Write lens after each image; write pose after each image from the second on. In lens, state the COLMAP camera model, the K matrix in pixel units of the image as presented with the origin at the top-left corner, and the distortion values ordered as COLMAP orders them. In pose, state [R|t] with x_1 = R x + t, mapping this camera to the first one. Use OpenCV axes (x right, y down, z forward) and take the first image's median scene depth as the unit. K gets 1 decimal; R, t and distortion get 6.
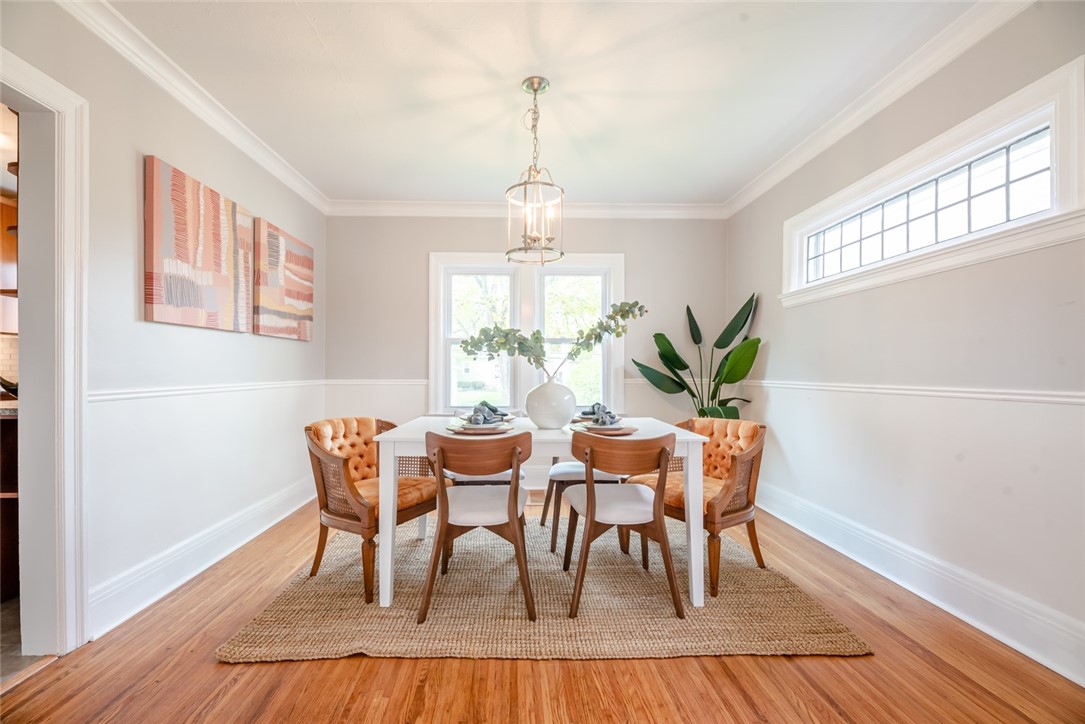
lens RADIAL K [[452.3, 0, 541.2], [0, 452.3, 371.8], [0, 0, 1]] dist [-0.001537, -0.000306]
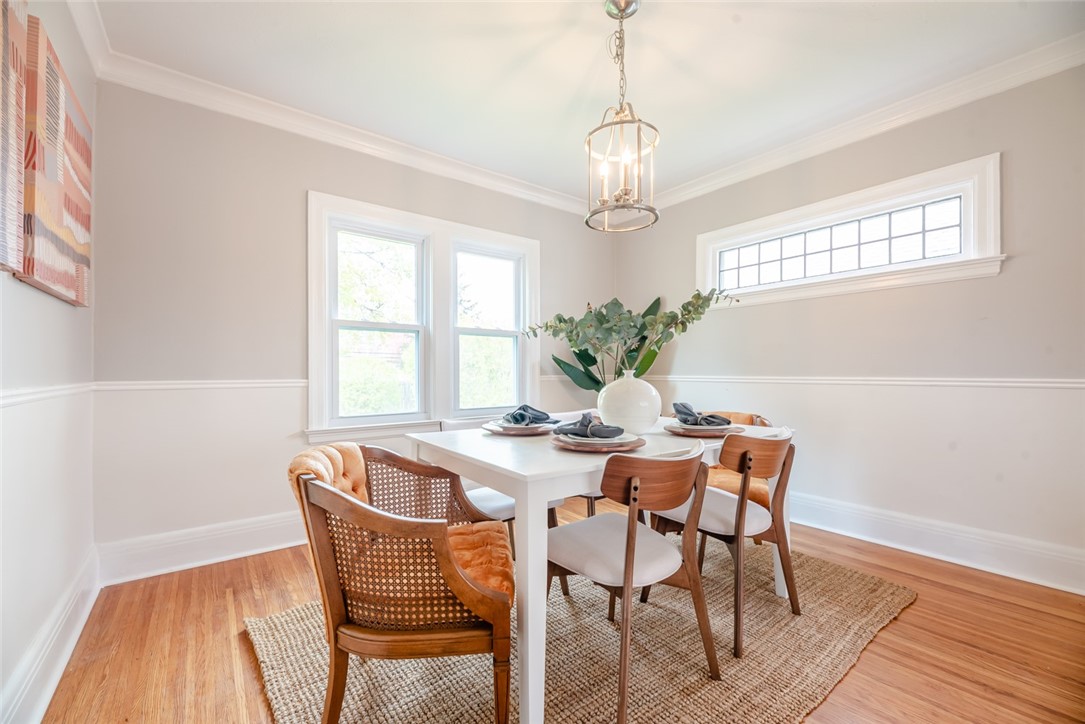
lens RADIAL K [[439.5, 0, 545.4], [0, 439.5, 373.7], [0, 0, 1]] dist [-0.000529, -0.000349]
pose [[0.818050, -0.006580, 0.575109, -0.456203], [0.002807, 0.999968, 0.007449, 0.007162], [-0.575140, -0.004479, 0.818043, 0.354304]]
